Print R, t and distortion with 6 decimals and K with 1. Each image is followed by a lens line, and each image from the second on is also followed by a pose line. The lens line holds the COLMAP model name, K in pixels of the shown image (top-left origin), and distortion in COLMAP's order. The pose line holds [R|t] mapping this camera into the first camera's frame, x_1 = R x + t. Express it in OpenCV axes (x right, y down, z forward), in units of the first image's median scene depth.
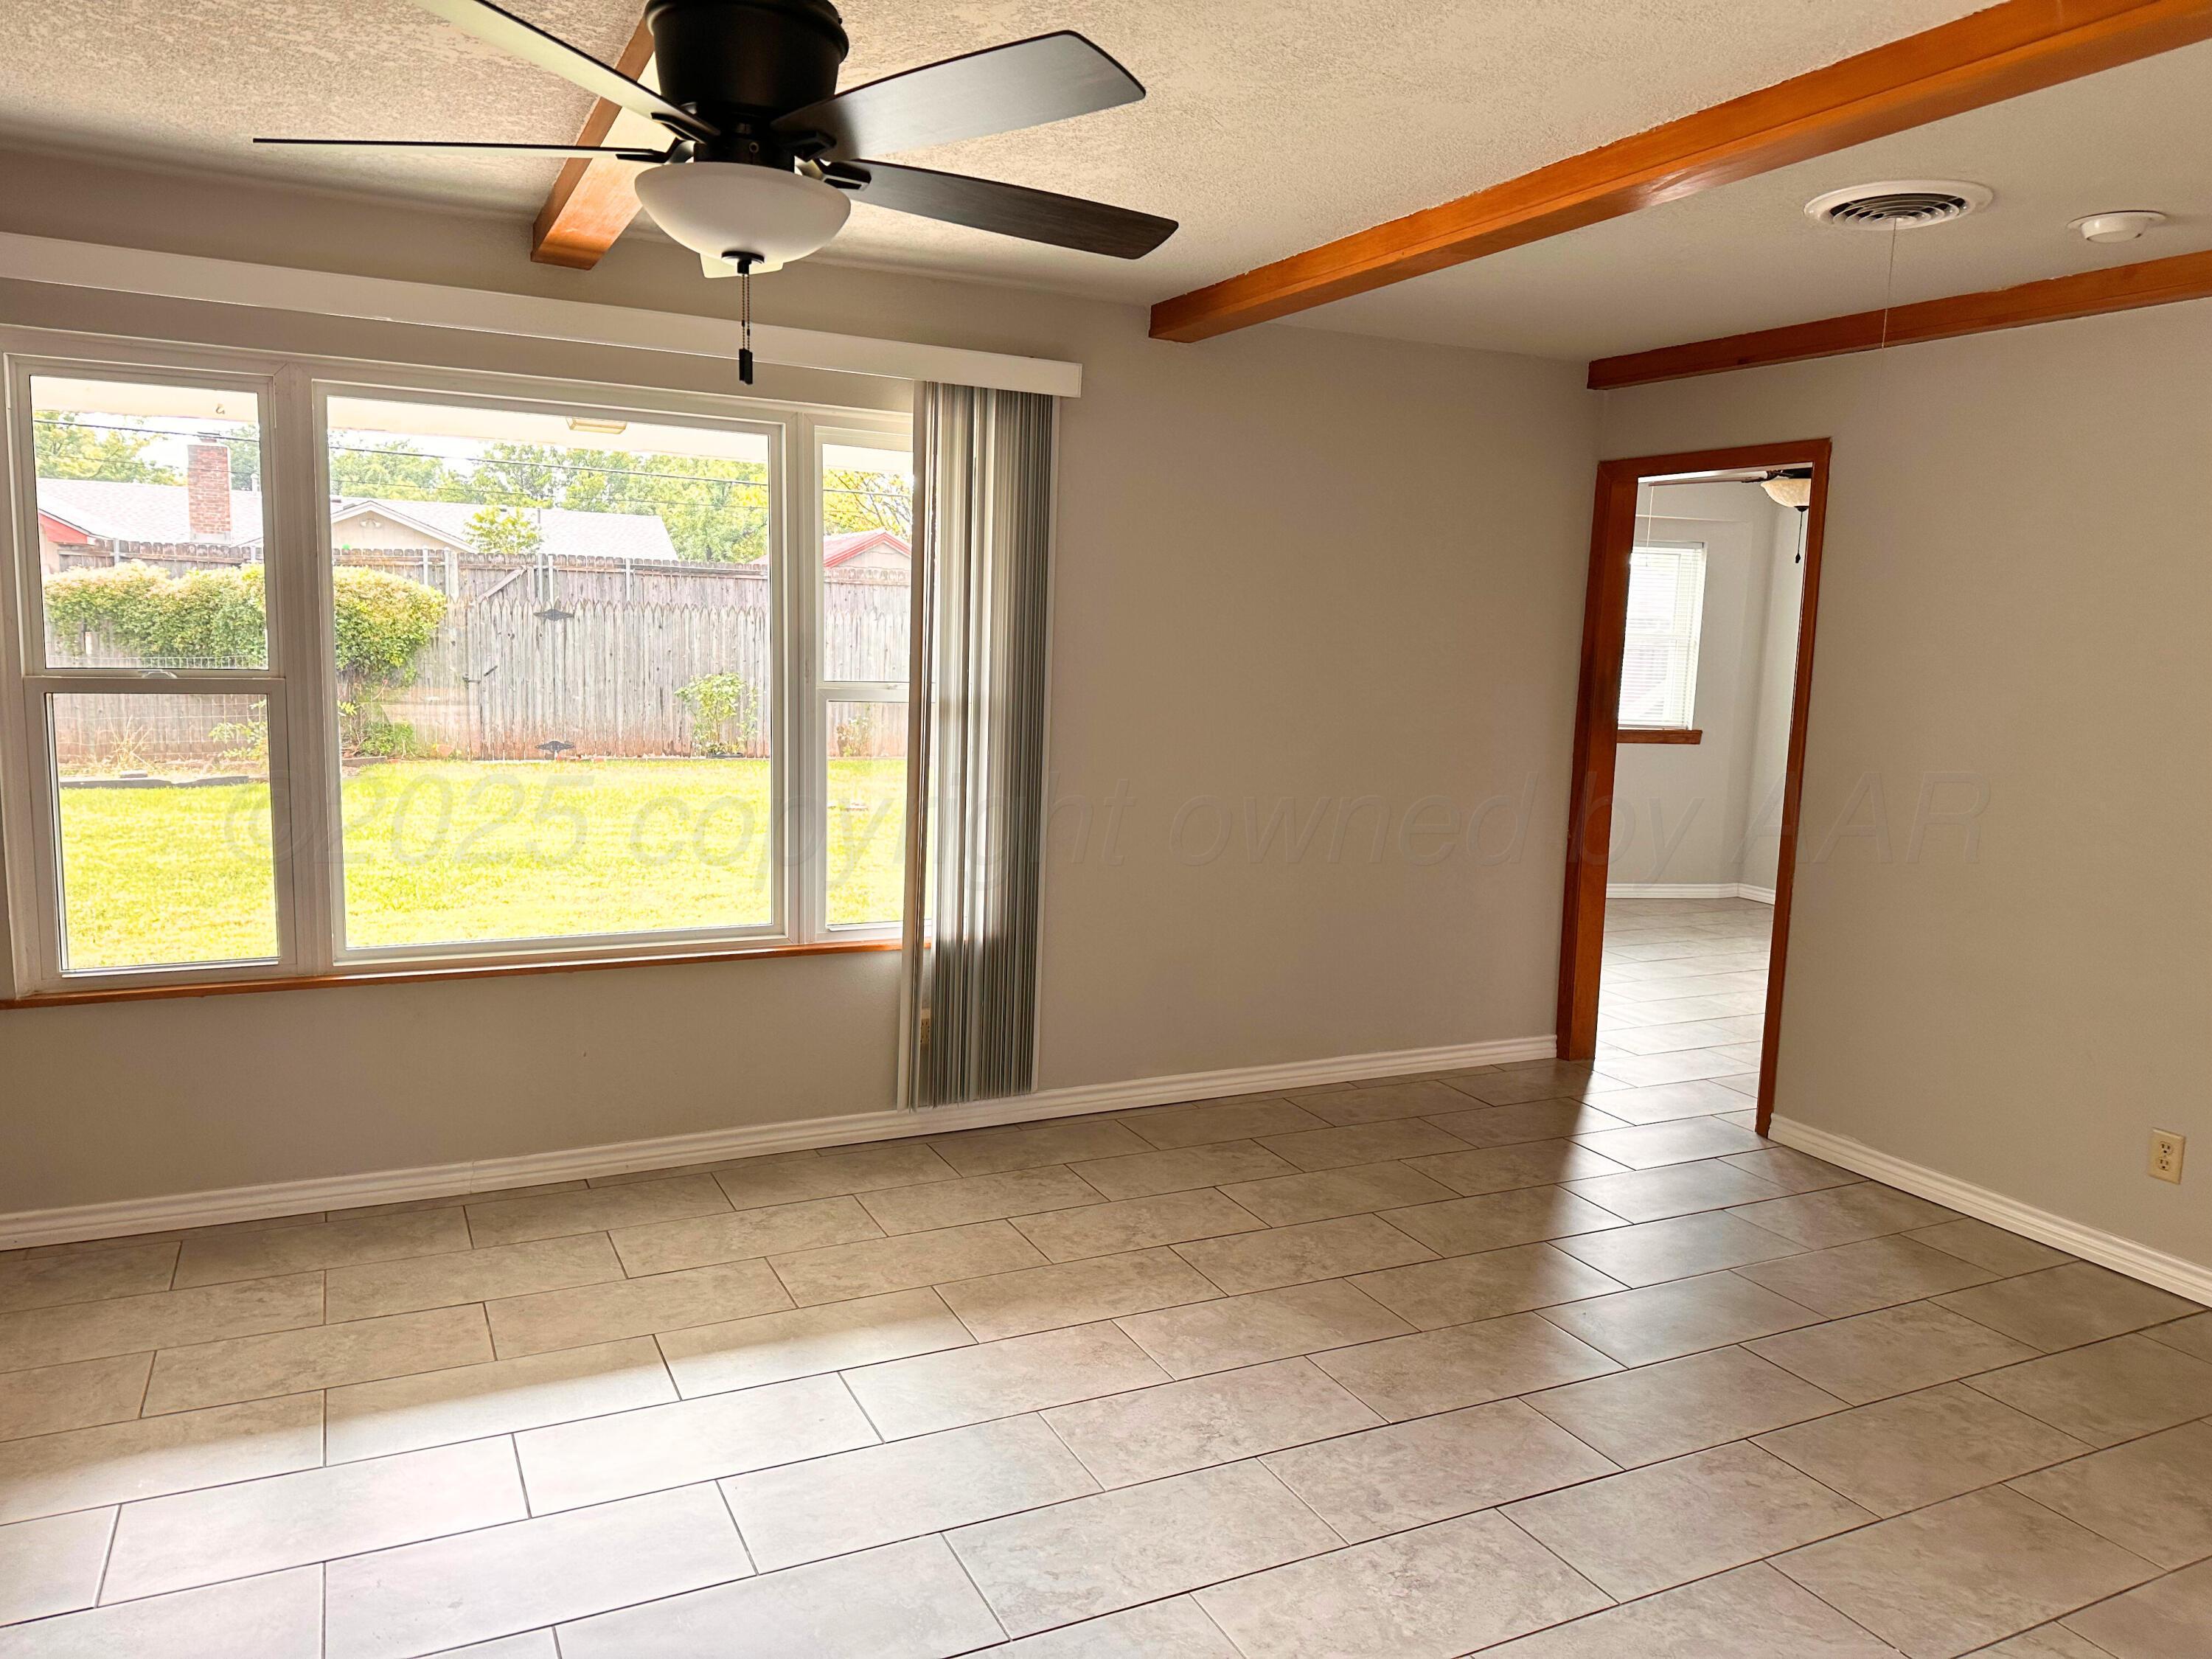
lens RADIAL K [[1573.9, 0, 1092.1], [0, 1573.9, 831.6], [0, 0, 1]] dist [0.007595, -0.012815]
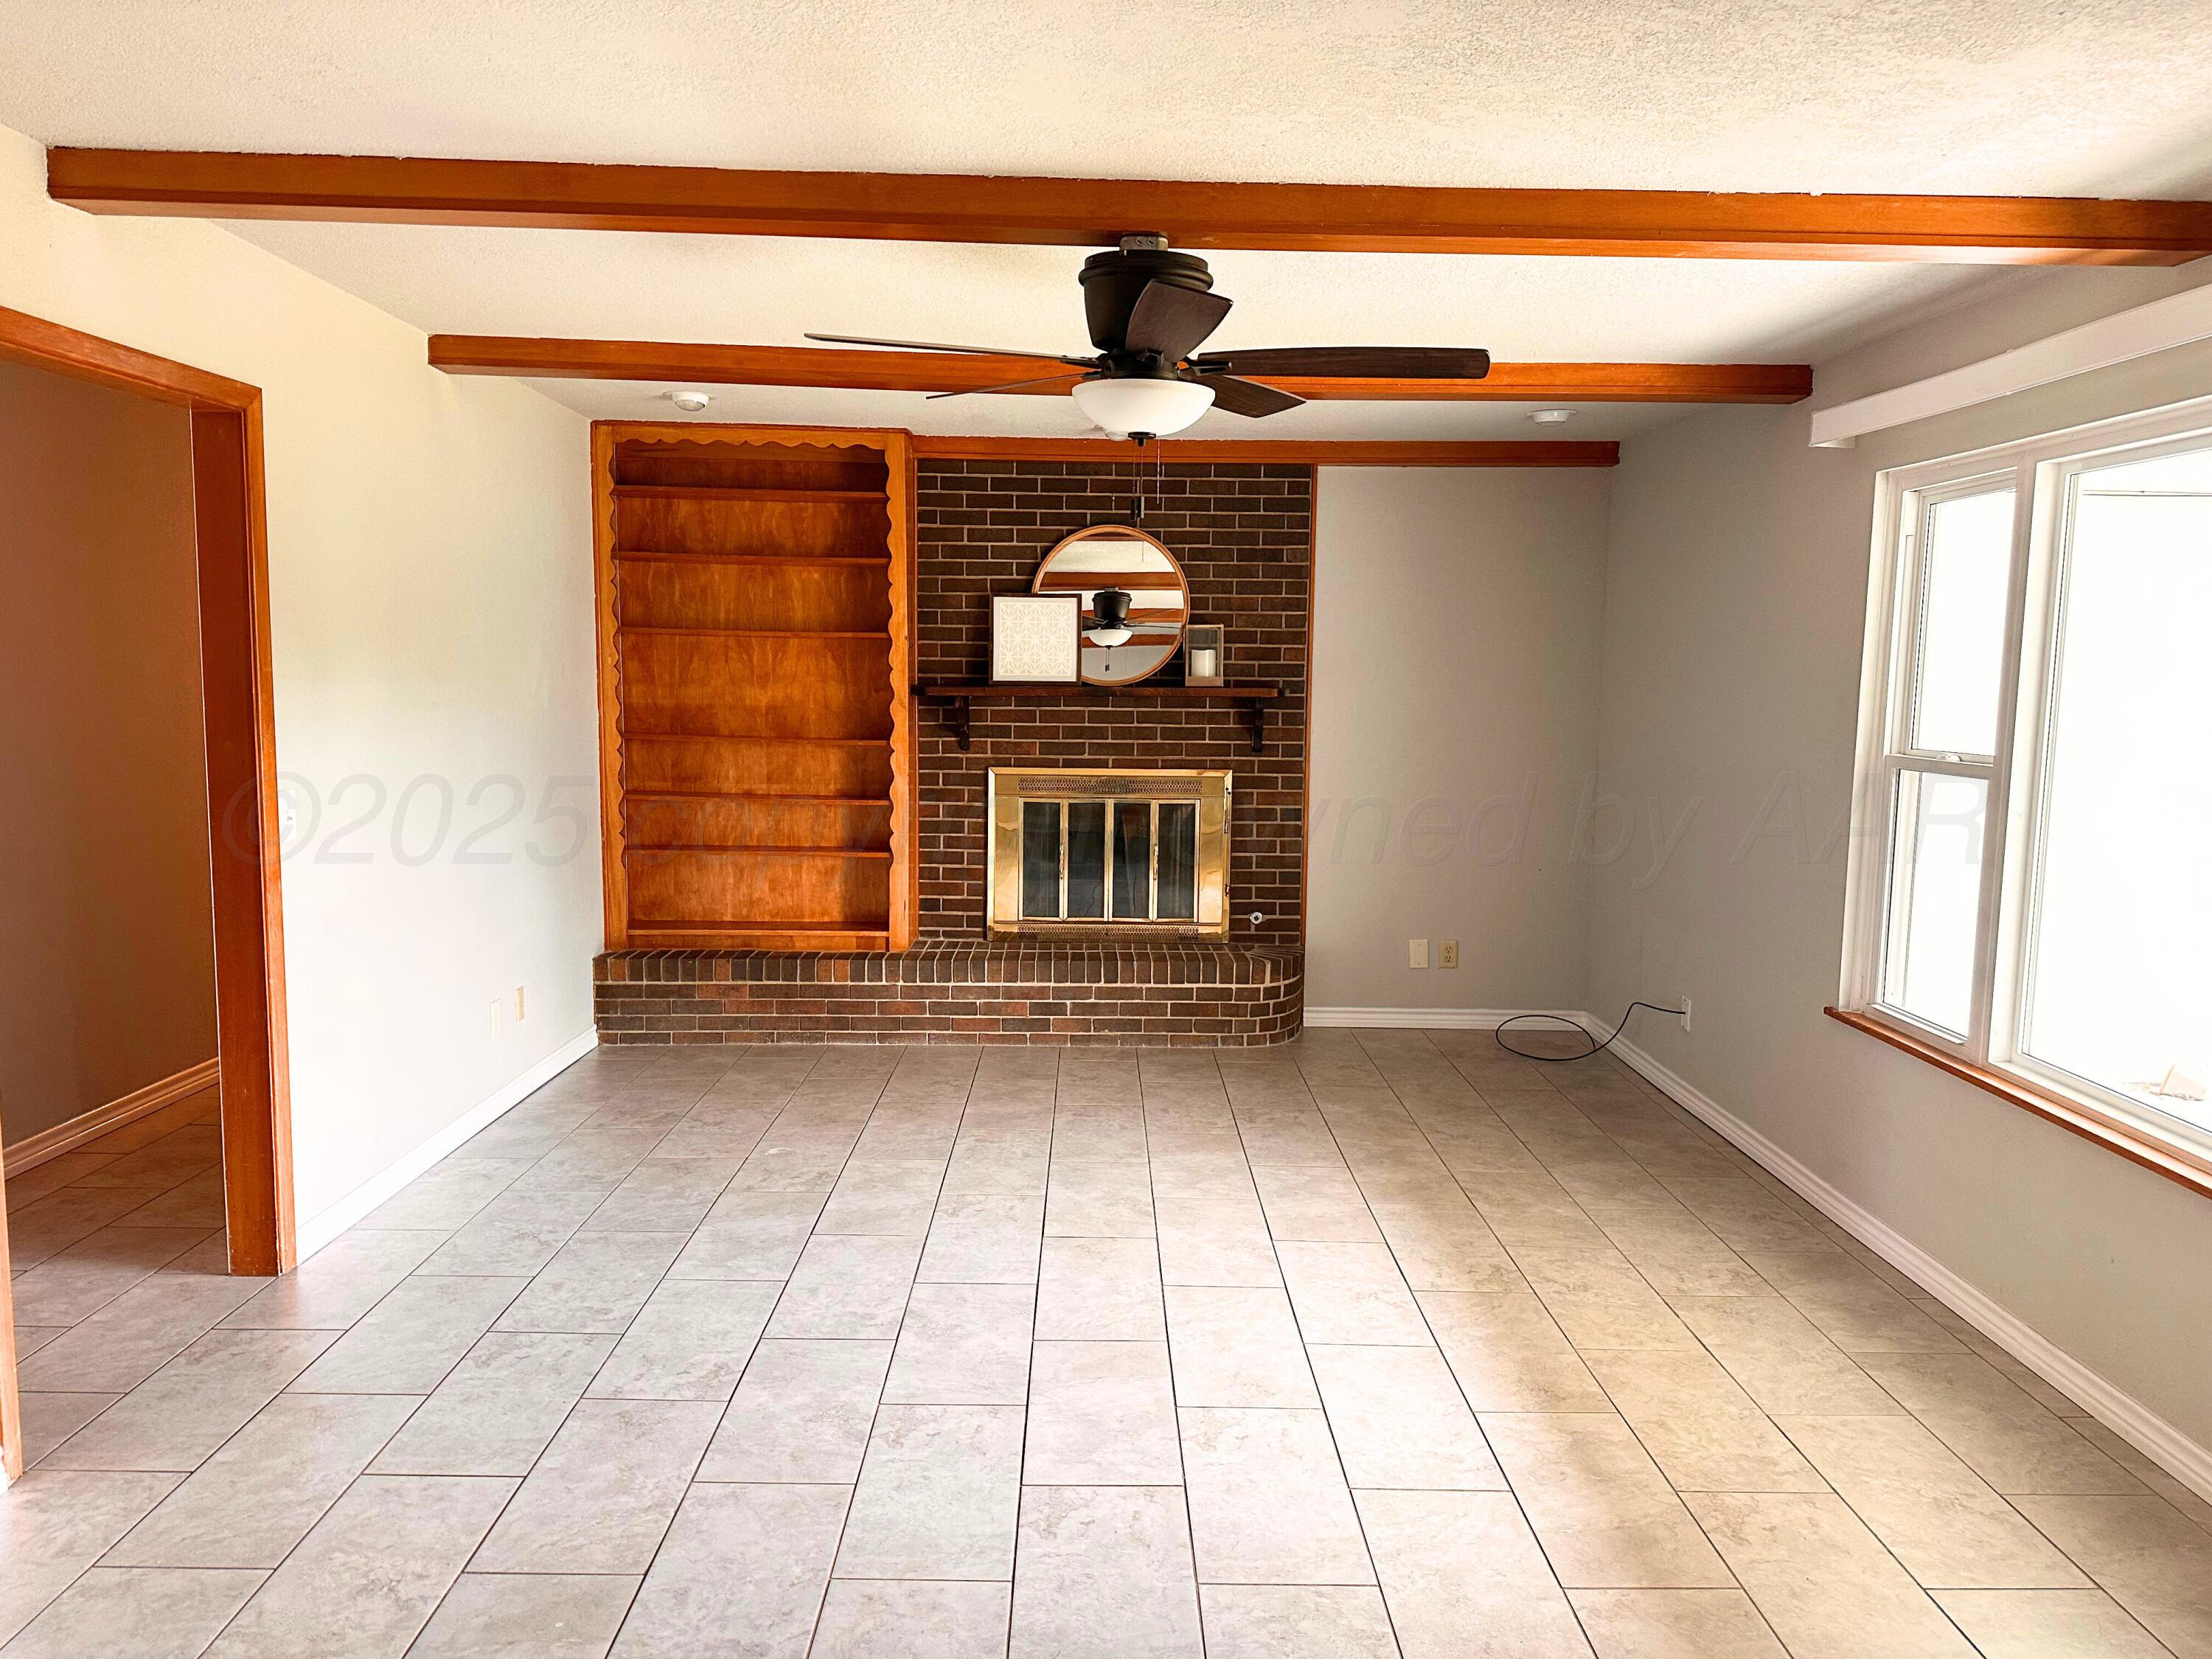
lens RADIAL K [[1573.9, 0, 1100.1], [0, 1573.9, 835.1], [0, 0, 1]] dist [0.007595, -0.012815]
pose [[-0.435441, 0.060203, -0.898202, 0.689506], [-0.146700, 0.979678, 0.136783, -0.113873], [0.888184, 0.191328, -0.417760, 1.013682]]
